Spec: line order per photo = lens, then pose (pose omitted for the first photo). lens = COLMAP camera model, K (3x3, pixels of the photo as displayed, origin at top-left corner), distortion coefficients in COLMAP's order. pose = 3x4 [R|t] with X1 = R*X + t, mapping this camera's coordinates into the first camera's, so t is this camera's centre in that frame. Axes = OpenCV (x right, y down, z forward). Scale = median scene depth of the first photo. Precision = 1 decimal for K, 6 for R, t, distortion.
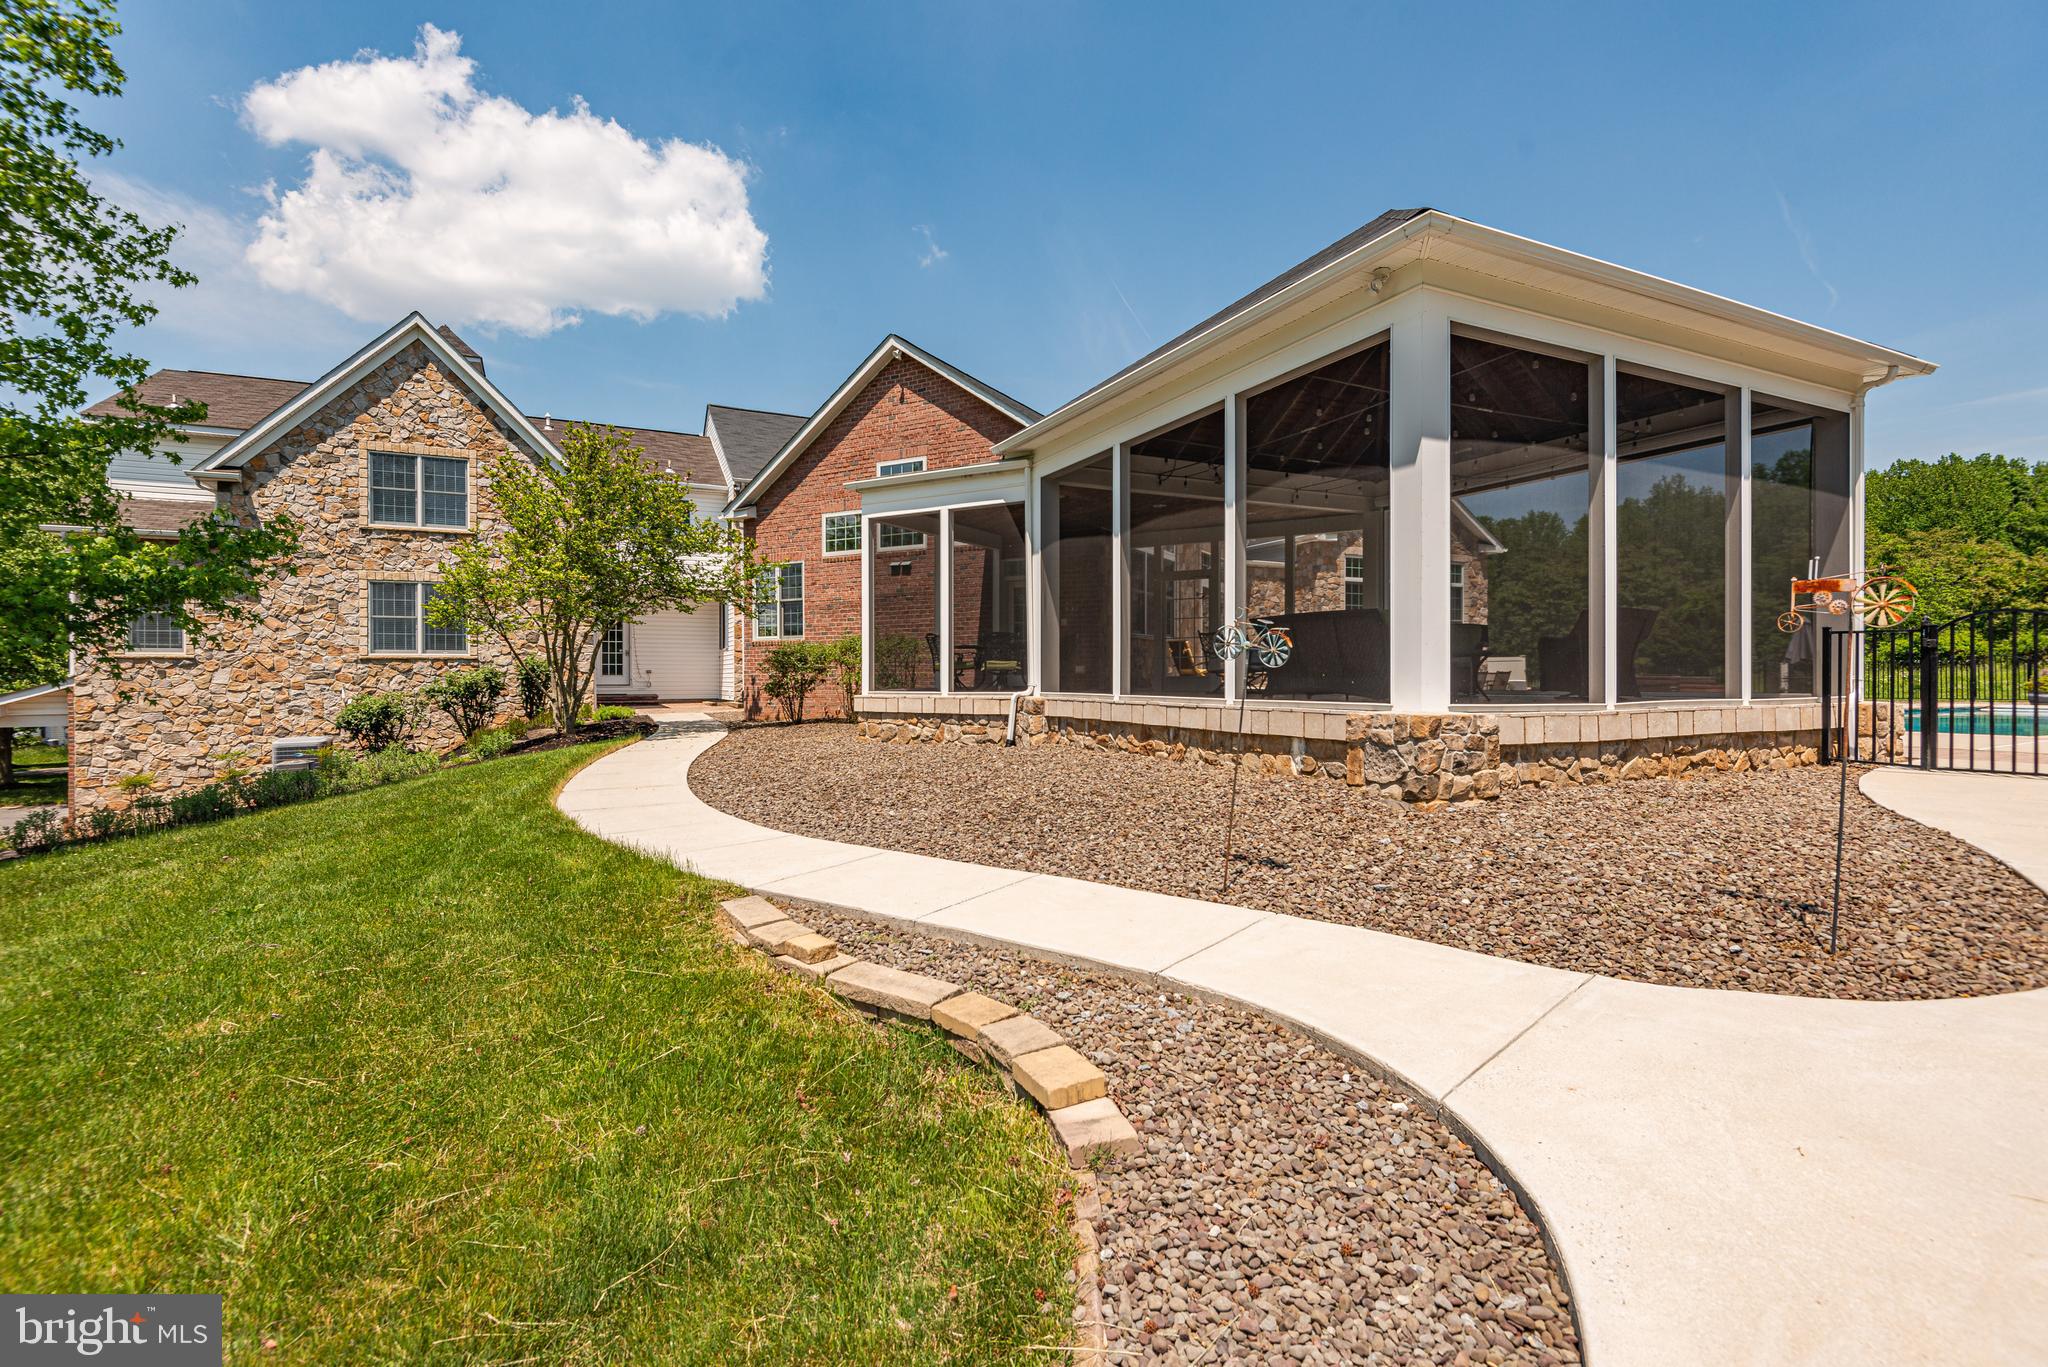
lens RADIAL K [[996.6, 0, 934.7], [0, 996.6, 686.2], [0, 0, 1]] dist [-0.019431, -0.000287]
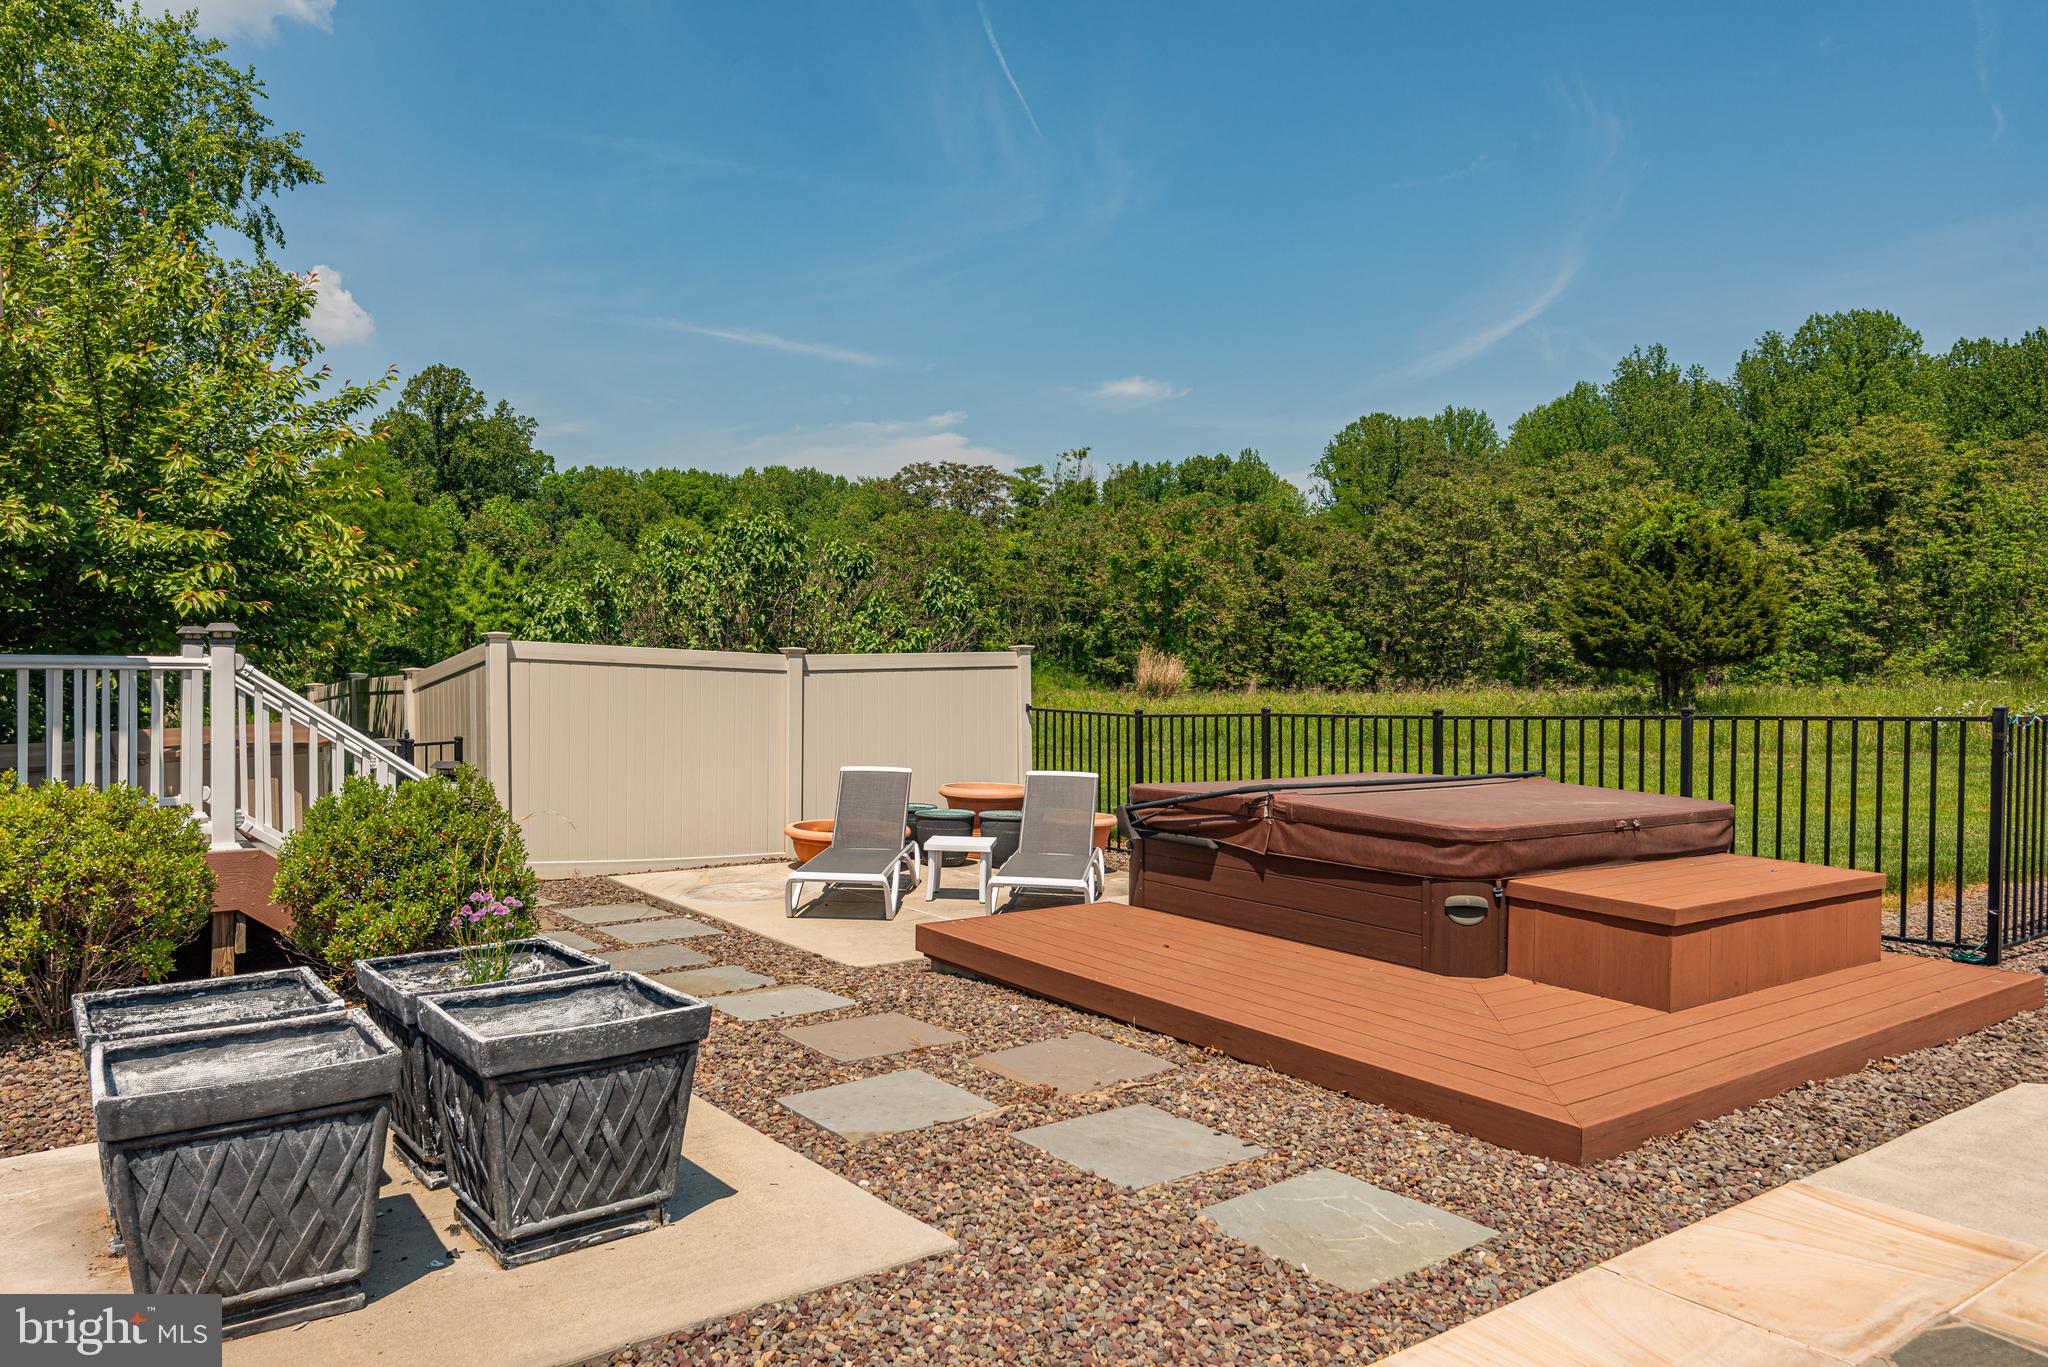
lens RADIAL K [[1371.3, 0, 1024.0], [0, 1371.3, 683.5], [0, 0, 1]] dist [0.003234, -0.002866]
pose [[0.977425, 0.006746, 0.211177, 0.224369], [-0.009746, 0.999866, 0.013167, -0.011286], [-0.211060, -0.014928, 0.977359, 0.285305]]
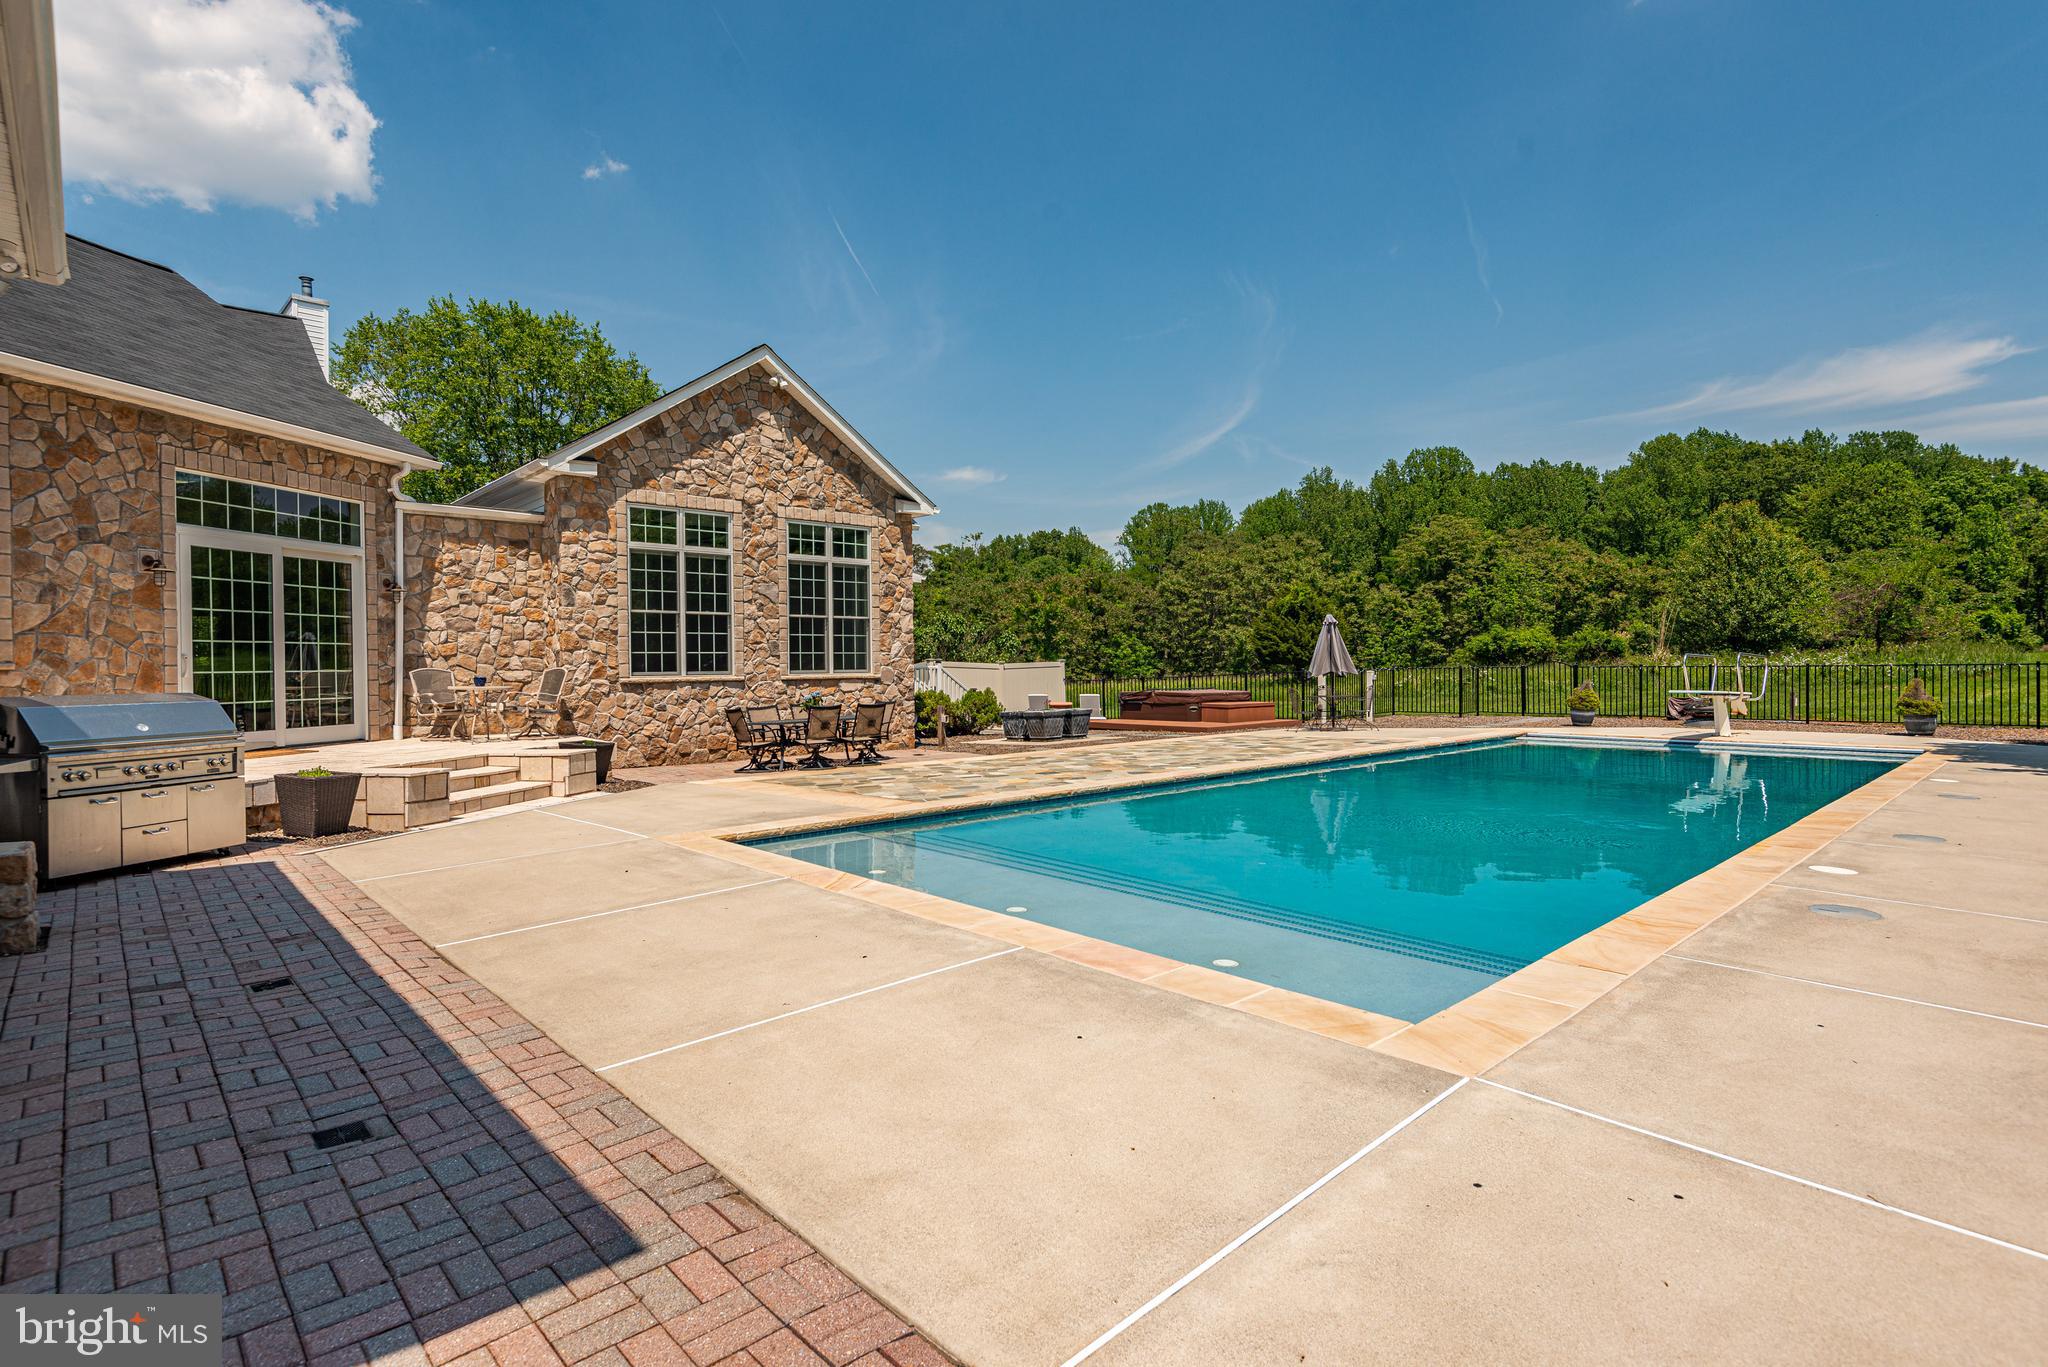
lens RADIAL K [[1047.1, 0, 1024.0], [0, 1047.1, 683.5], [0, 0, 1]] dist [0.000508, -0.000342]
pose [[0.943536, -0.014121, 0.330969, 0.127673], [0.011141, 0.999879, 0.010899, -0.009297], [-0.331083, -0.006597, 0.943579, 0.103585]]
